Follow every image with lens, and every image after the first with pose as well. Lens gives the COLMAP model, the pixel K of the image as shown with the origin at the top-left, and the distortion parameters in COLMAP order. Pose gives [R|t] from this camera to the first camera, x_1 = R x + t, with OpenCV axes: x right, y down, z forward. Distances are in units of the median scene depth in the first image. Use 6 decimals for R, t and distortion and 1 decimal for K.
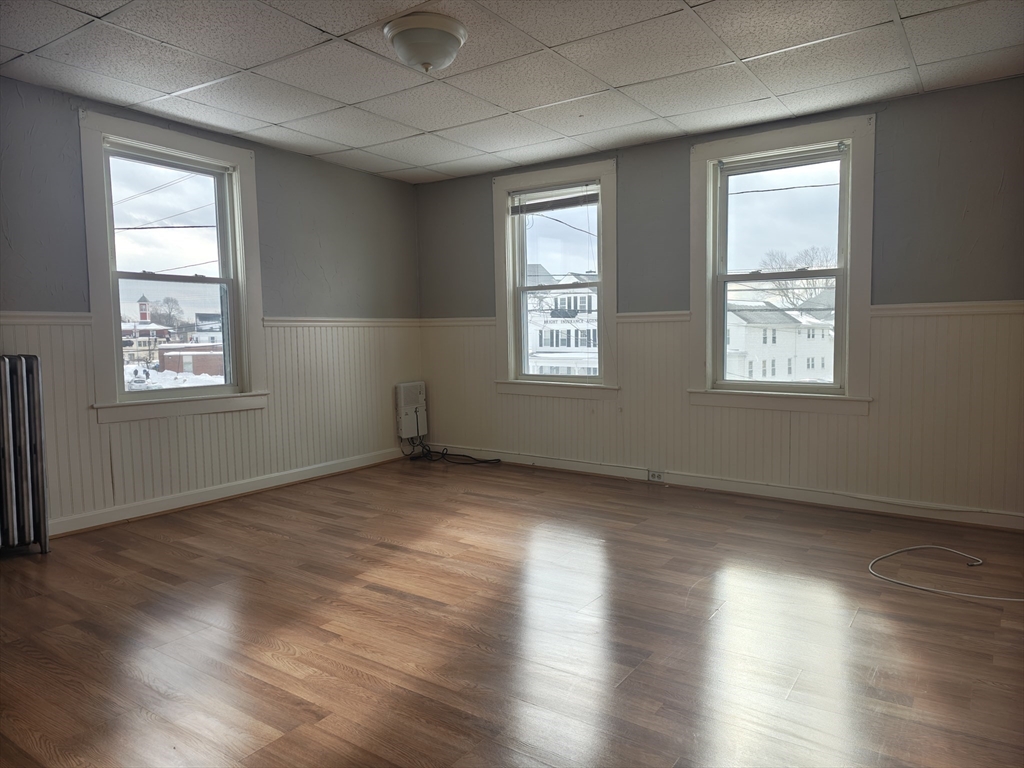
lens RADIAL K [[685.3, 0, 512.0], [0, 685.3, 384.0], [0, 0, 1]] dist [0.008238, 0.001322]
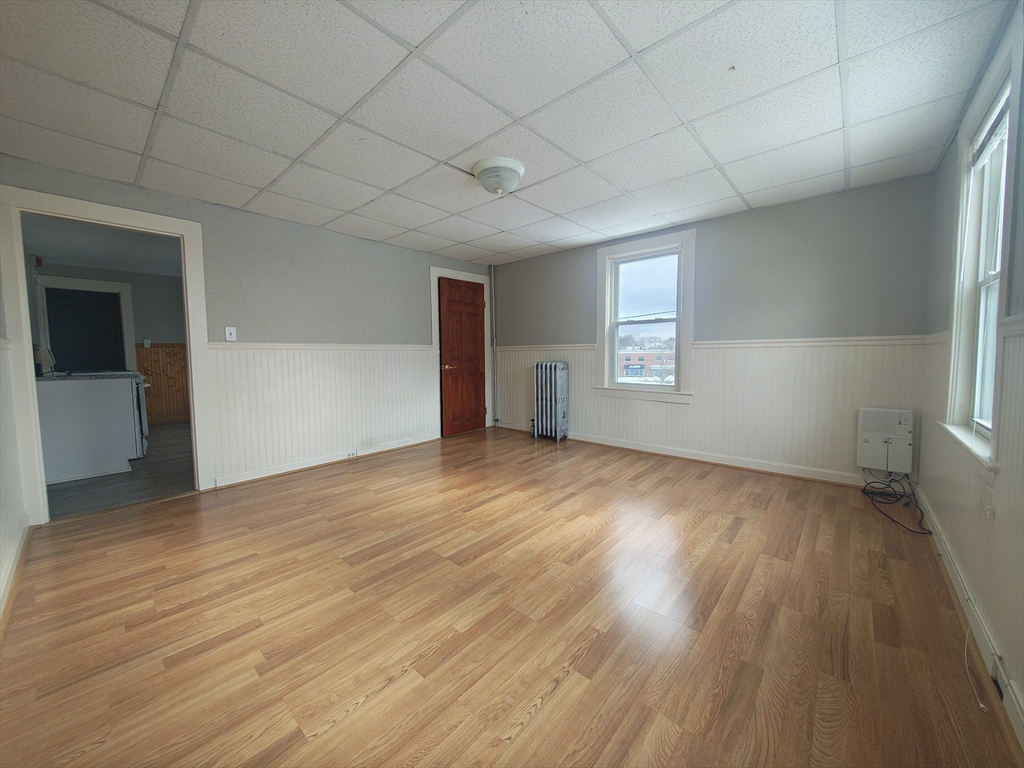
lens RADIAL K [[382.0, 0, 512.0], [0, 382.0, 384.0], [0, 0, 1]] dist [-0.000116, -0.000012]
pose [[-0.125732, 0.086867, -0.988254, 0.651551], [-0.062414, 0.993493, 0.095268, -0.082162], [0.990099, 0.073659, -0.119492, 0.955569]]
